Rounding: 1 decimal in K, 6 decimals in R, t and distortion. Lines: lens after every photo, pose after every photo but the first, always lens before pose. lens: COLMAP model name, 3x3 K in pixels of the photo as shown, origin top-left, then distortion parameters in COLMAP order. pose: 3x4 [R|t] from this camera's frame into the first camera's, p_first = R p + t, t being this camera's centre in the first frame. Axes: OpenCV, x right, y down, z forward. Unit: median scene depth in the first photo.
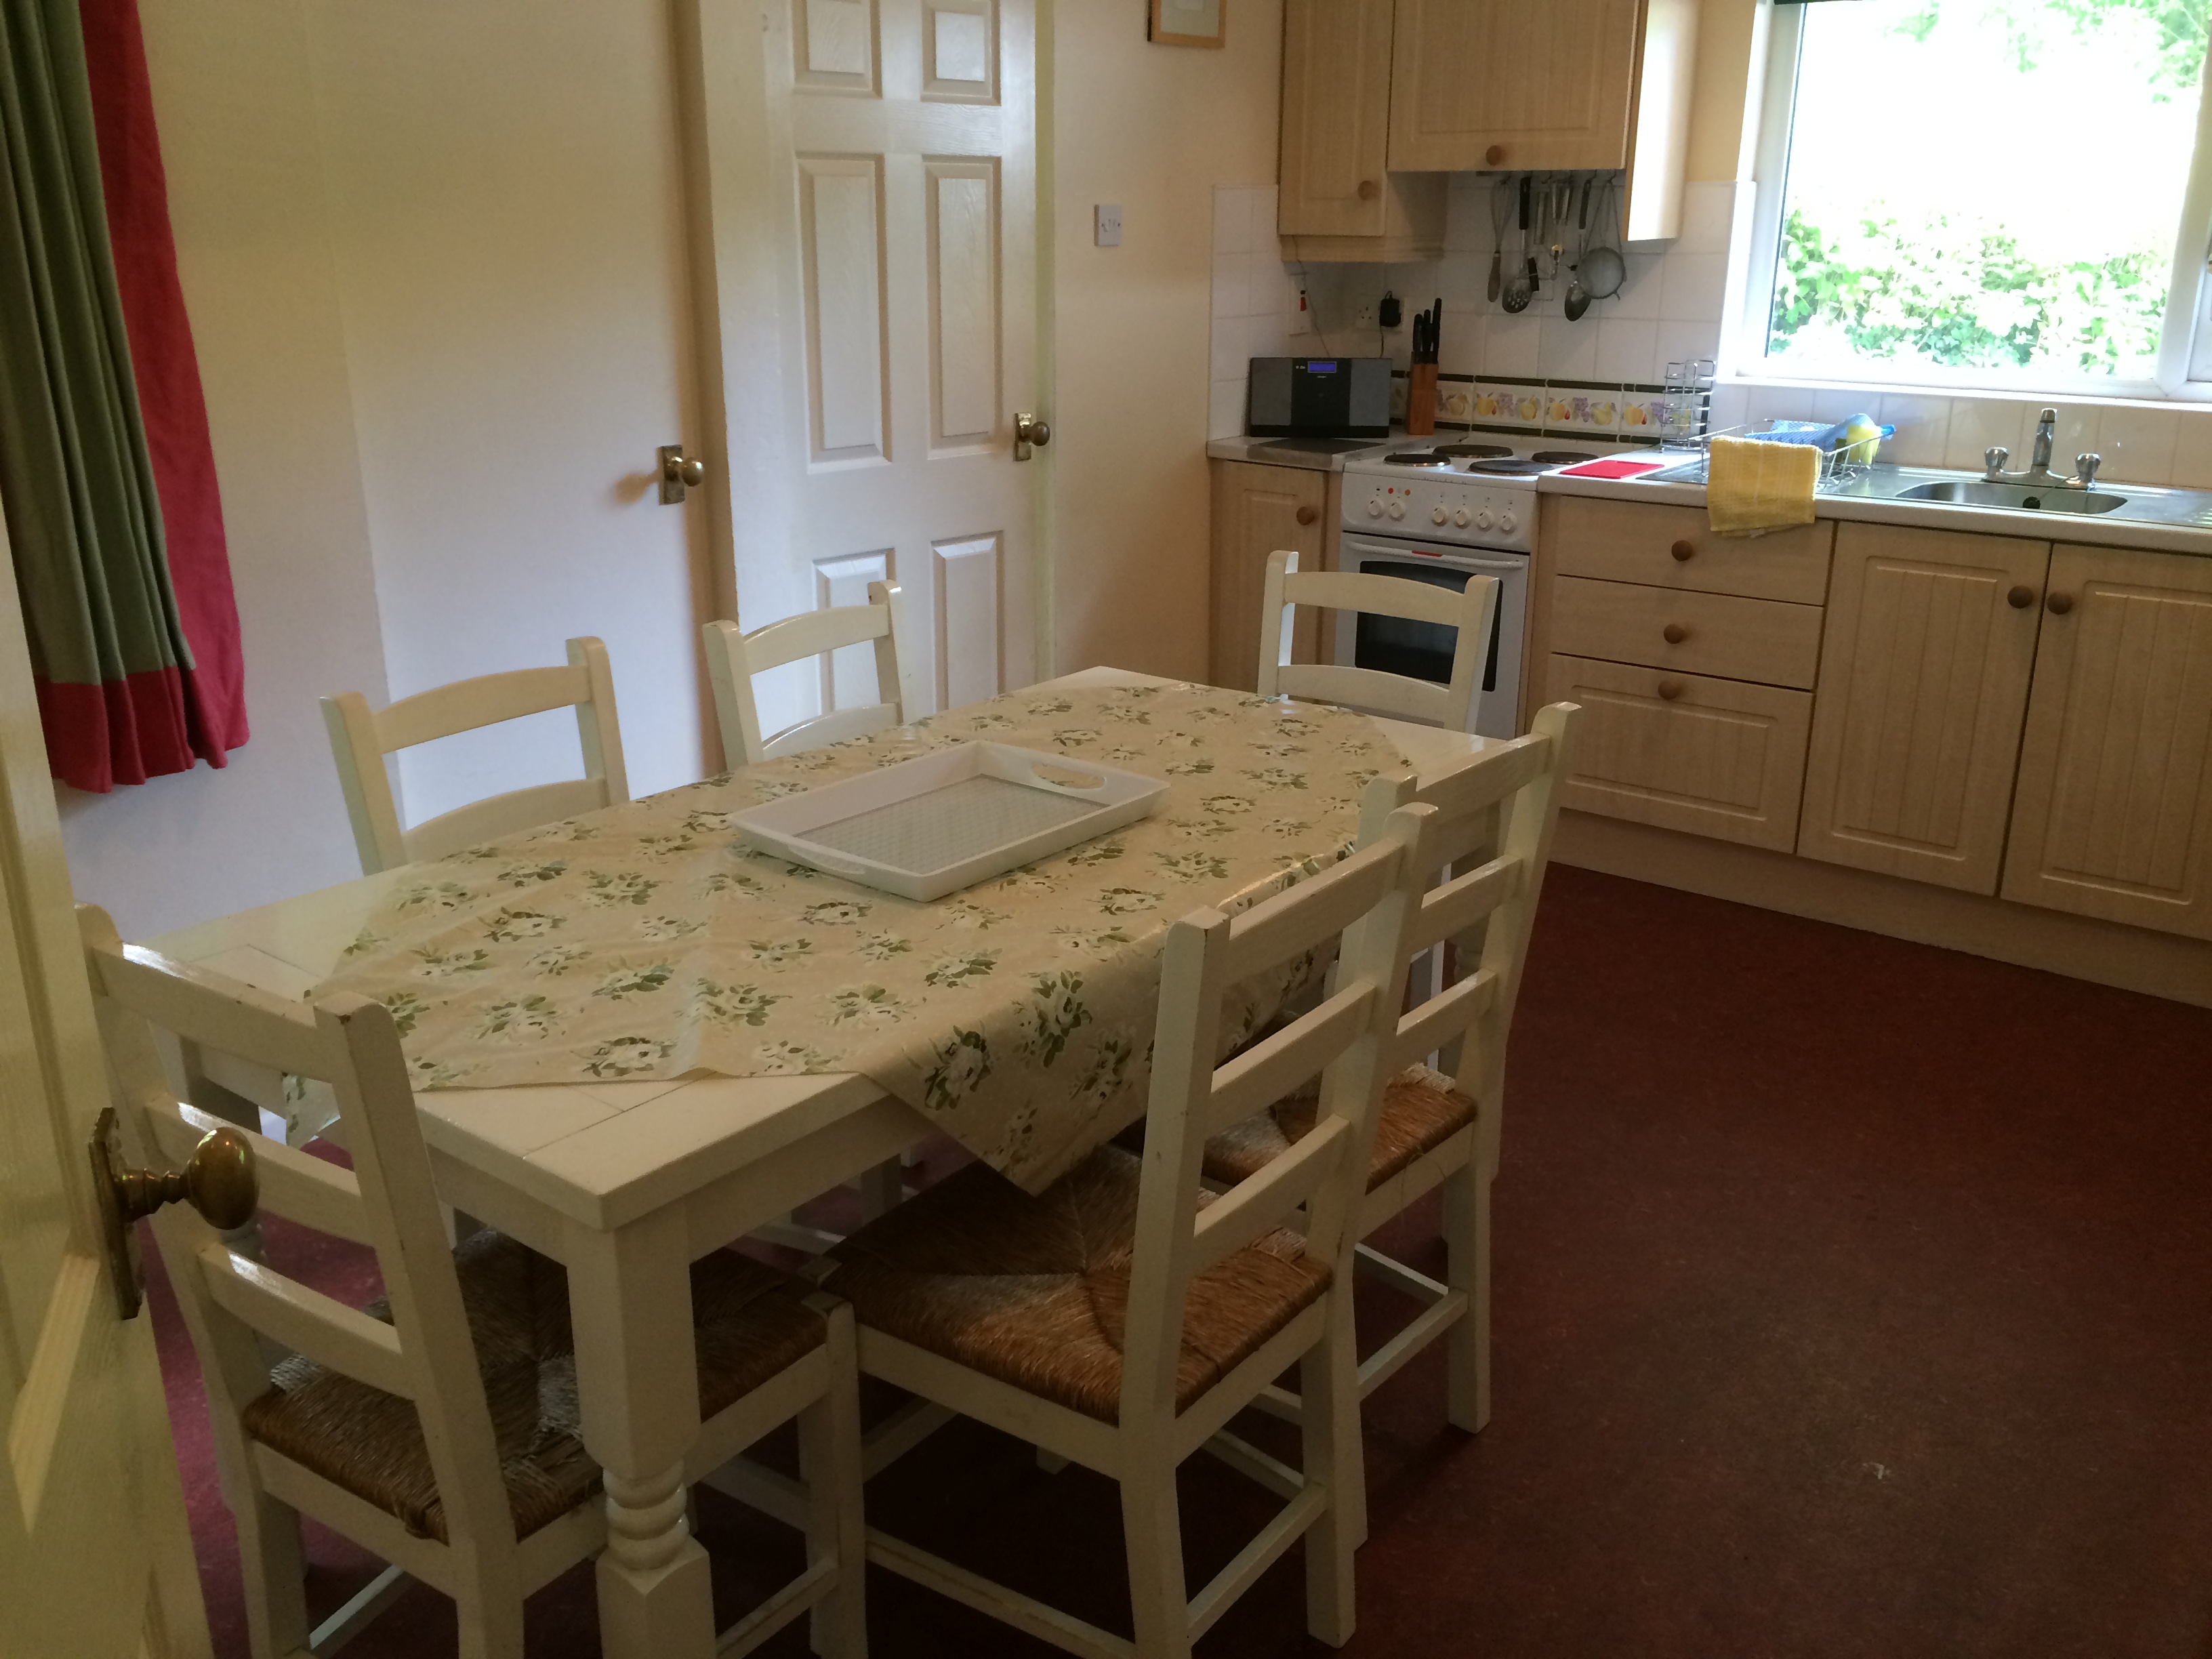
lens RADIAL K [[1888.4, 0, 1113.9], [0, 1888.4, 814.9], [0, 0, 1]] dist [0.050387, -0.063022]
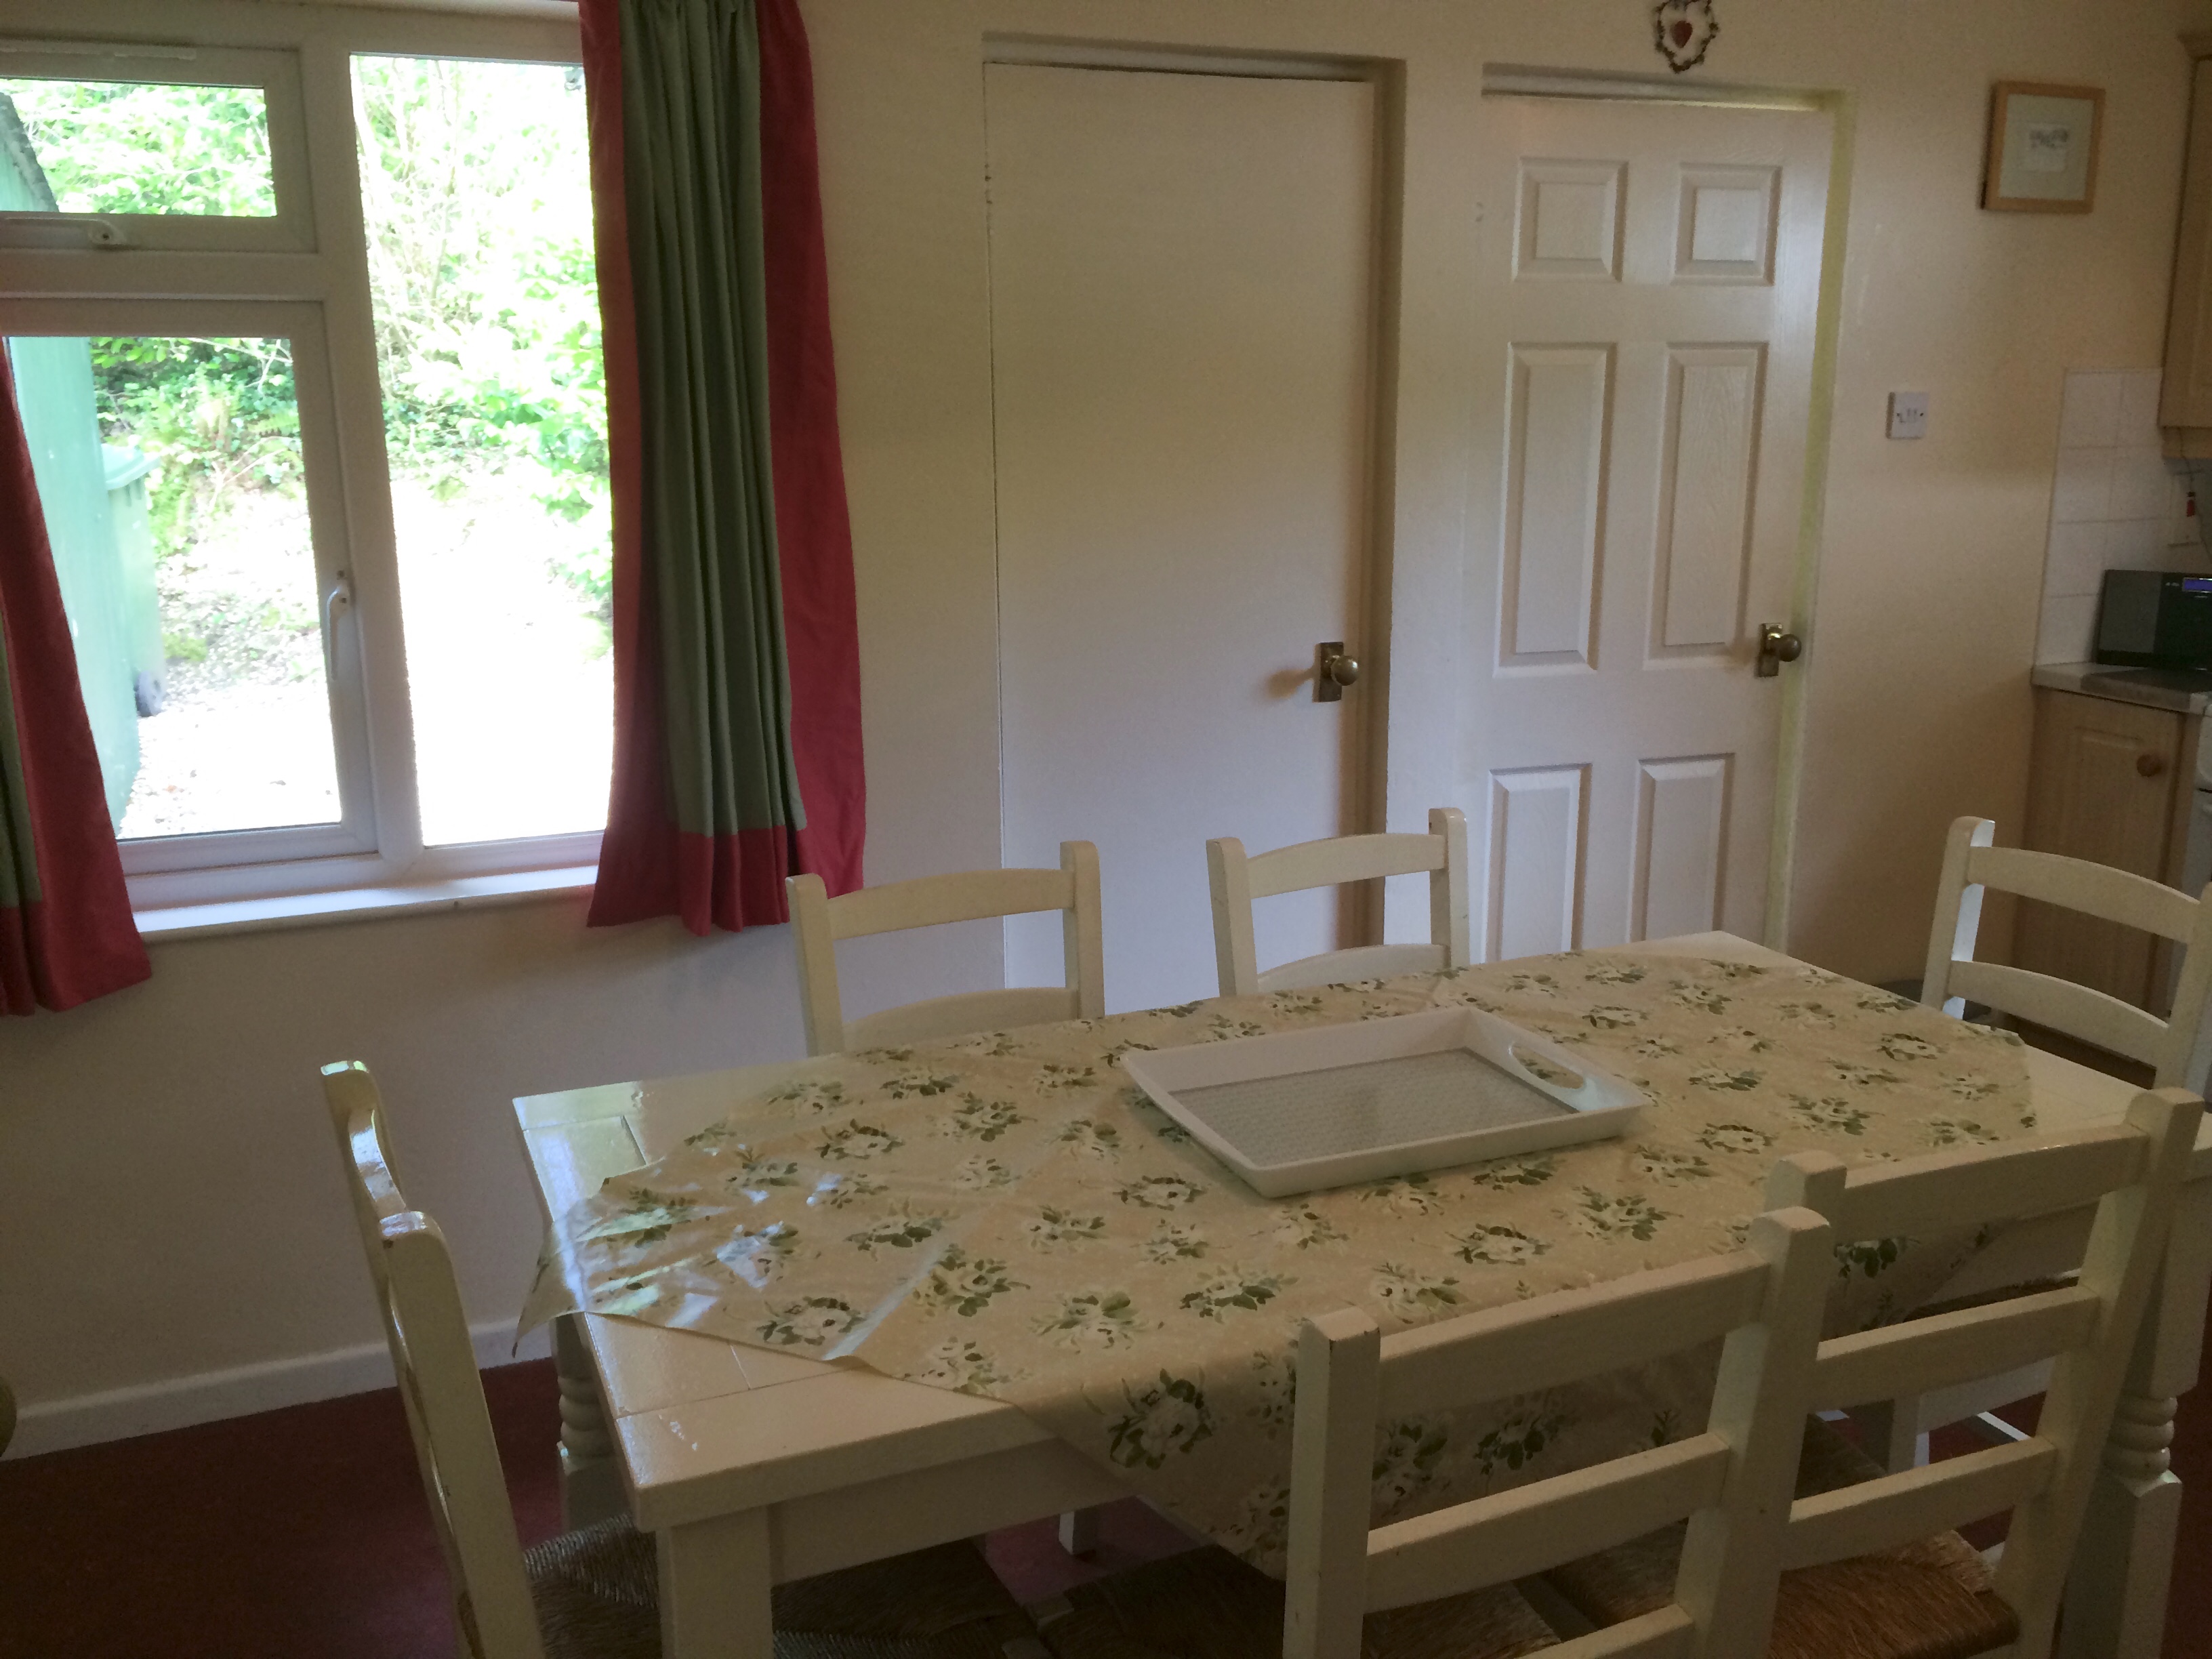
lens RADIAL K [[1888.4, 0, 1093.4], [0, 1888.4, 822.3], [0, 0, 1]] dist [0.050387, -0.063022]
pose [[0.878153, 0.100687, -0.467663, 0.156950], [-0.141676, 0.988482, -0.053214, -0.047811], [0.456919, 0.112987, 0.882303, 0.139184]]
